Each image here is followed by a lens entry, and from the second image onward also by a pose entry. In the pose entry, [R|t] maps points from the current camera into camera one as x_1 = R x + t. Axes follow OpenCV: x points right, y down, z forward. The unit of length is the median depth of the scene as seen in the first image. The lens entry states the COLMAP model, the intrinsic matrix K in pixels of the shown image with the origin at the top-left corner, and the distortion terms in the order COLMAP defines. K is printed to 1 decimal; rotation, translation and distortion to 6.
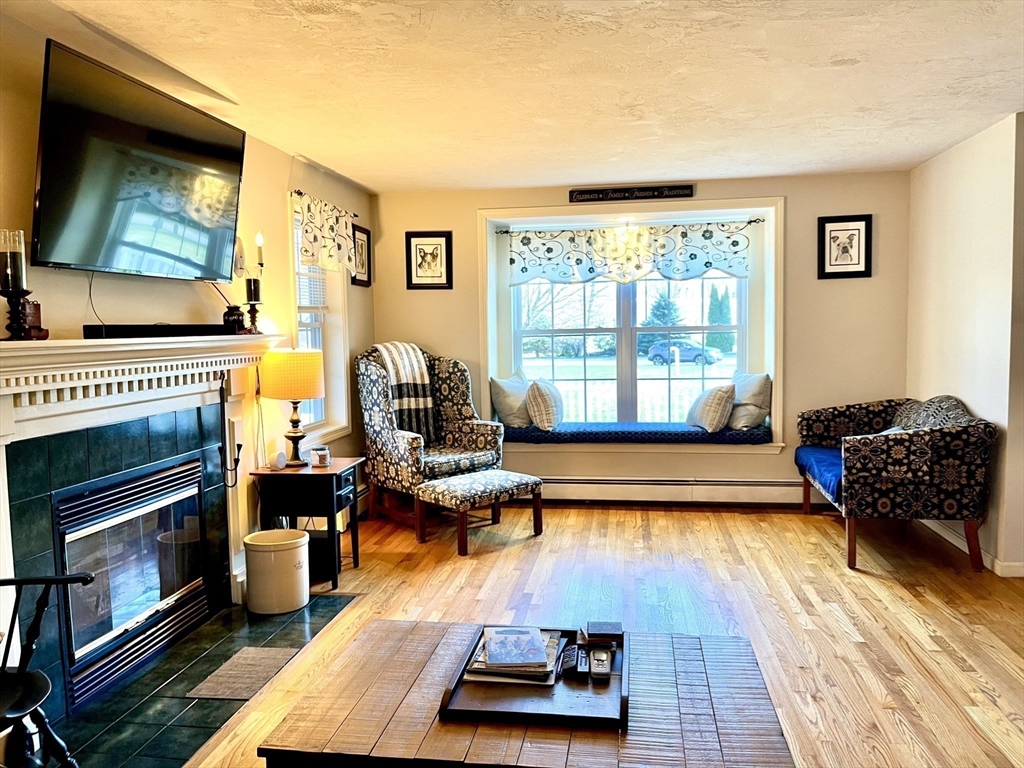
lens RADIAL K [[774.4, 0, 512.0], [0, 774.4, 384.0], [0, 0, 1]] dist [0.028901, -0.000201]
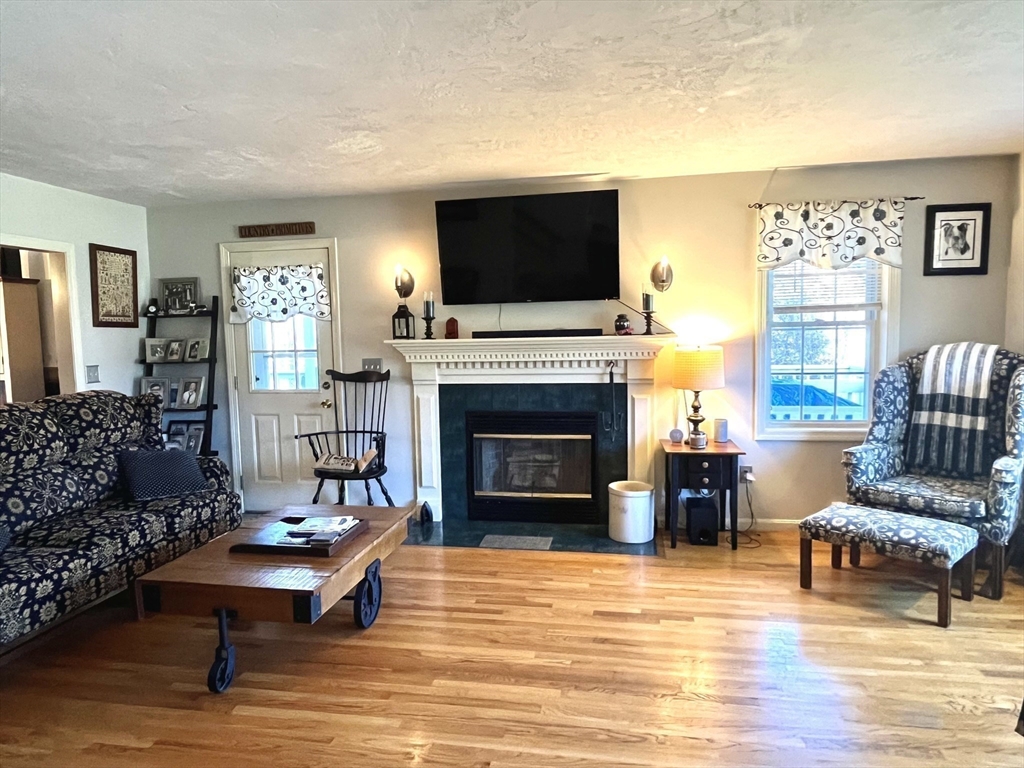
lens RADIAL K [[642.5, 0, 512.0], [0, 642.5, 384.0], [0, 0, 1]] dist [-0.000318, -0.000033]
pose [[-0.017467, 0.104103, -0.994413, 0.660803], [-0.051865, 0.993132, 0.104879, -0.071349], [0.998501, 0.053407, -0.011948, 0.668318]]
